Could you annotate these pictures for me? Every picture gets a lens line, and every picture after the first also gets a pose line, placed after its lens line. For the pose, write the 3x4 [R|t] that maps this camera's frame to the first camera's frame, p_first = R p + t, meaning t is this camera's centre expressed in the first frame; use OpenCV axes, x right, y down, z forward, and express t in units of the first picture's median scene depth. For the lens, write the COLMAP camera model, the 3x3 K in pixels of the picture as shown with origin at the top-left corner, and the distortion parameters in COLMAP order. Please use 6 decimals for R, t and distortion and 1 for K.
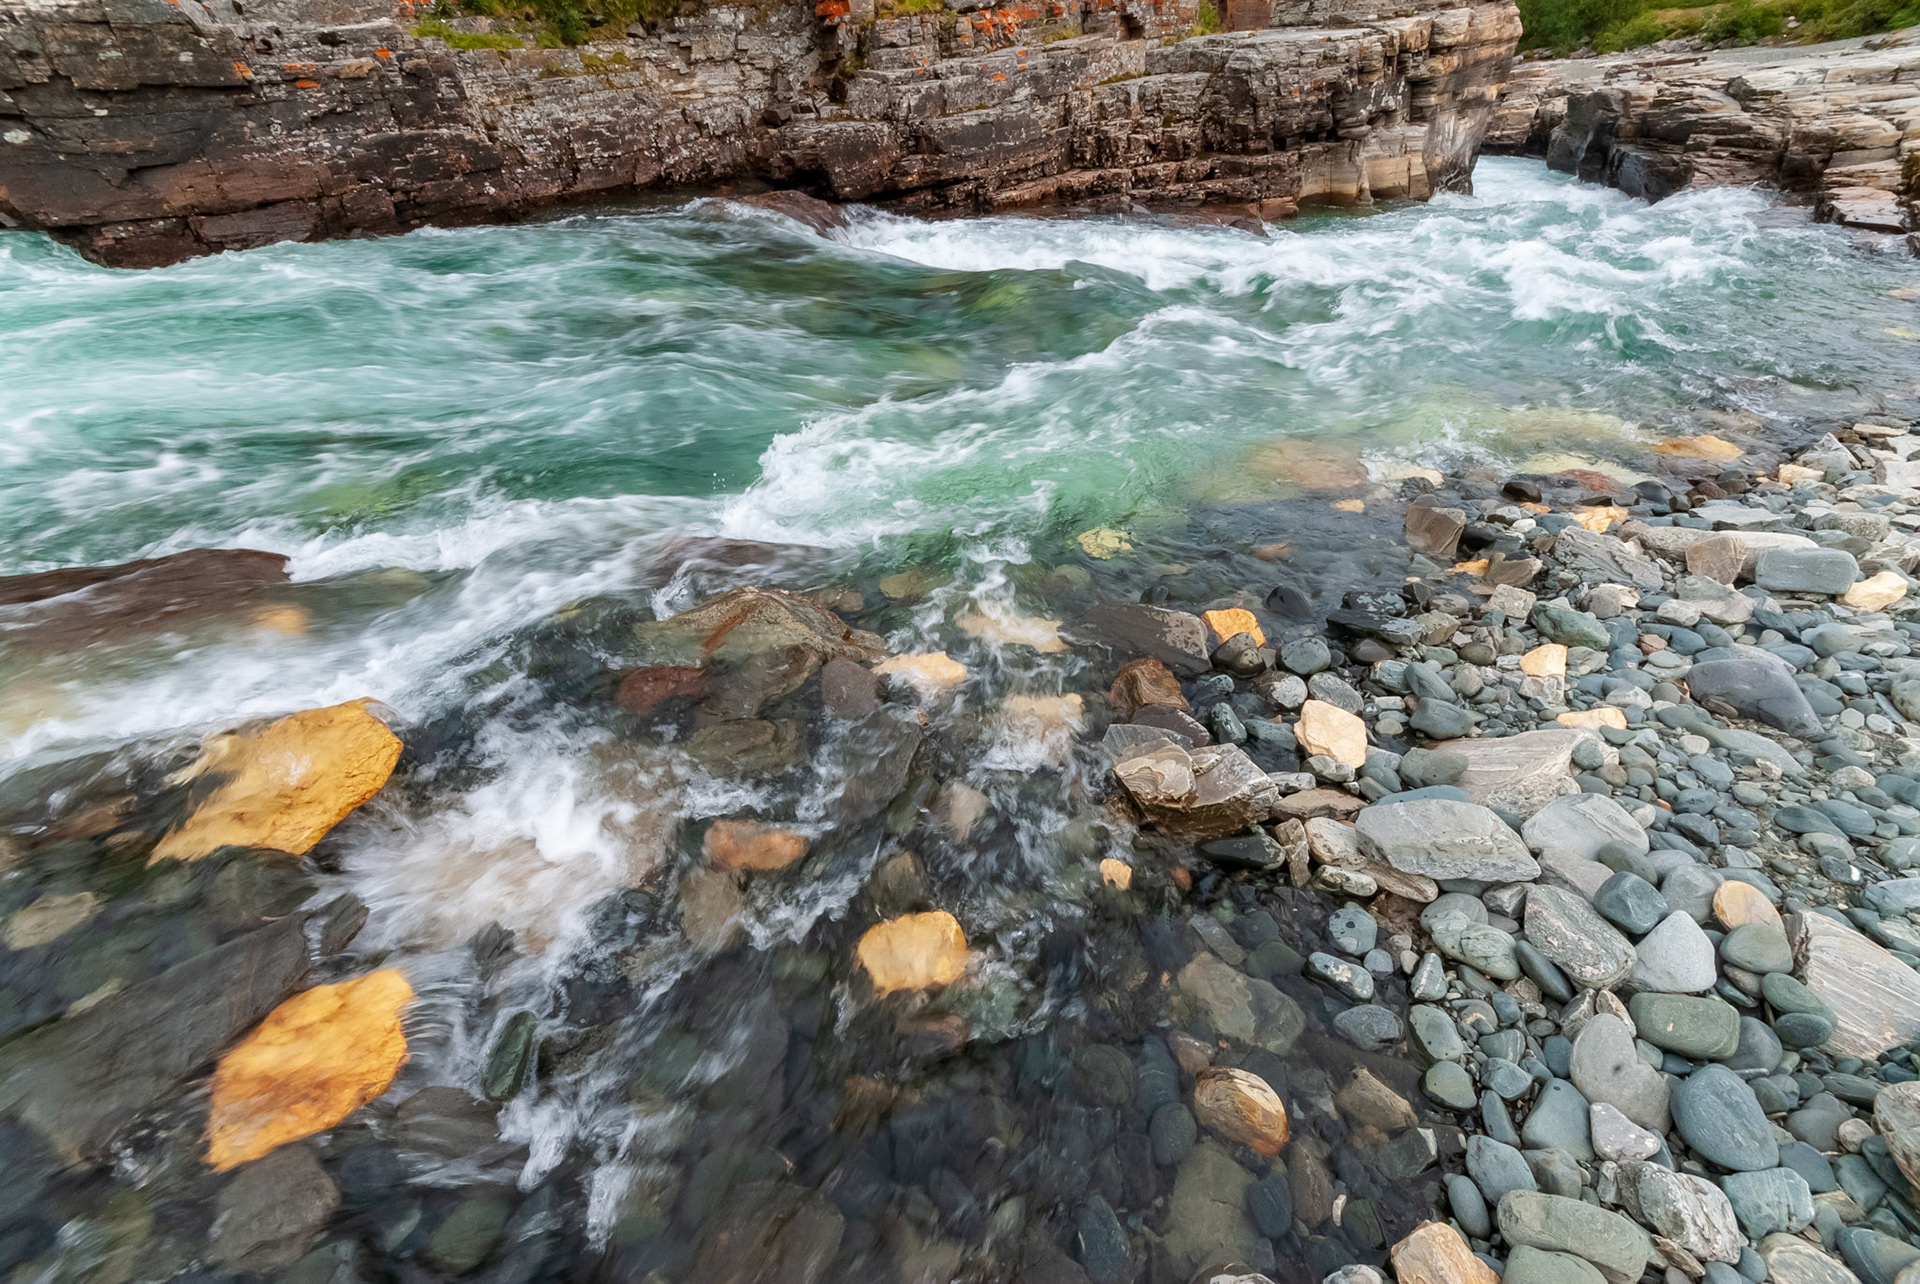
lens RADIAL K [[946.3, 0, 960.0], [0, 946.3, 642.0], [0, 0, 1]] dist [0.005390, 0.000381]
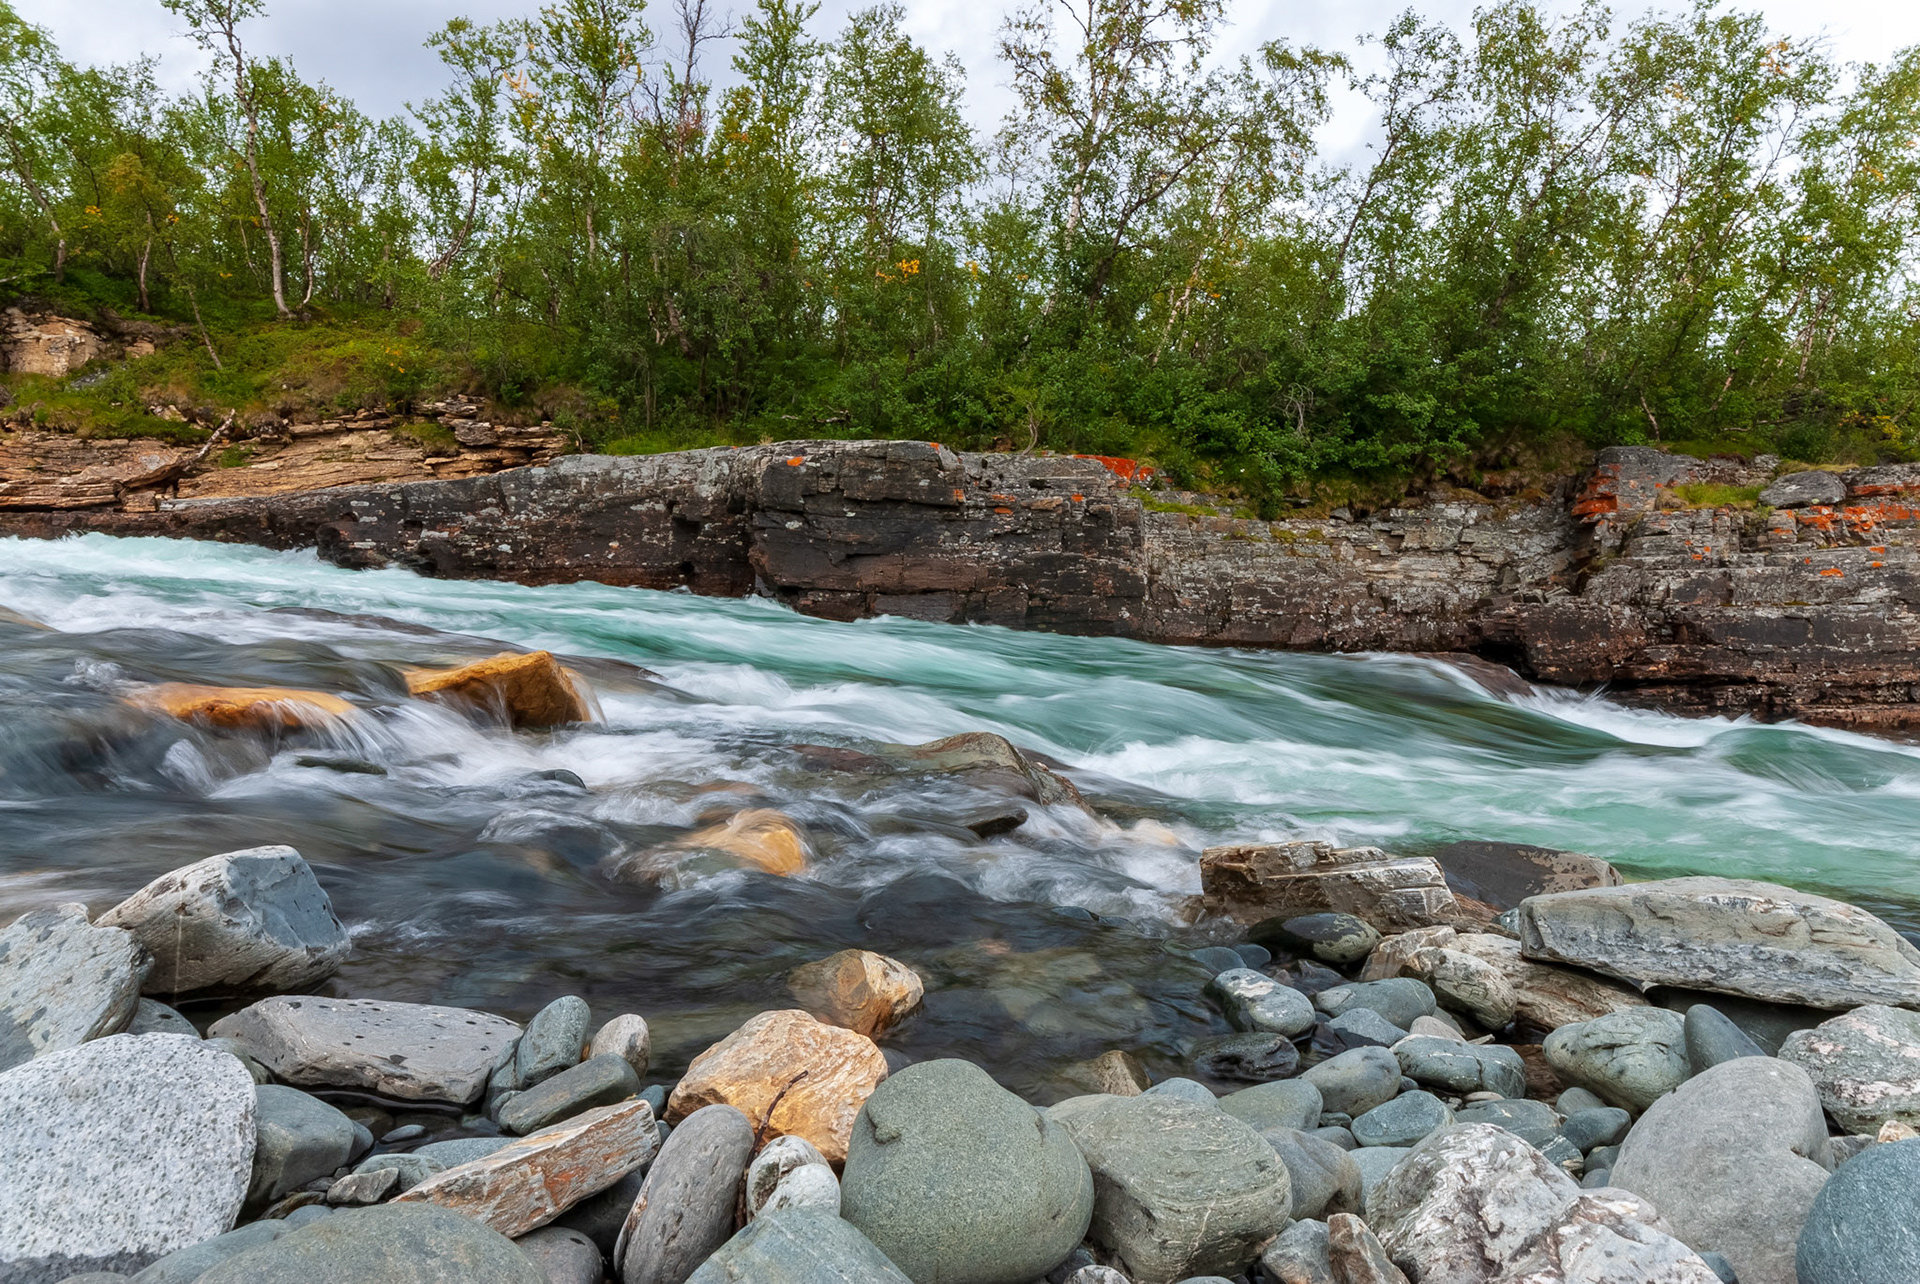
lens RADIAL K [[1274.6, 0, 960.0], [0, 1274.6, 642.0], [0, 0, 1]] dist [0.009694, -0.004302]
pose [[0.738246, 0.027595, -0.673967, 0.221366], [-0.438779, 0.778521, -0.448752, 0.174213], [0.512314, 0.627012, 0.586848, 0.143011]]
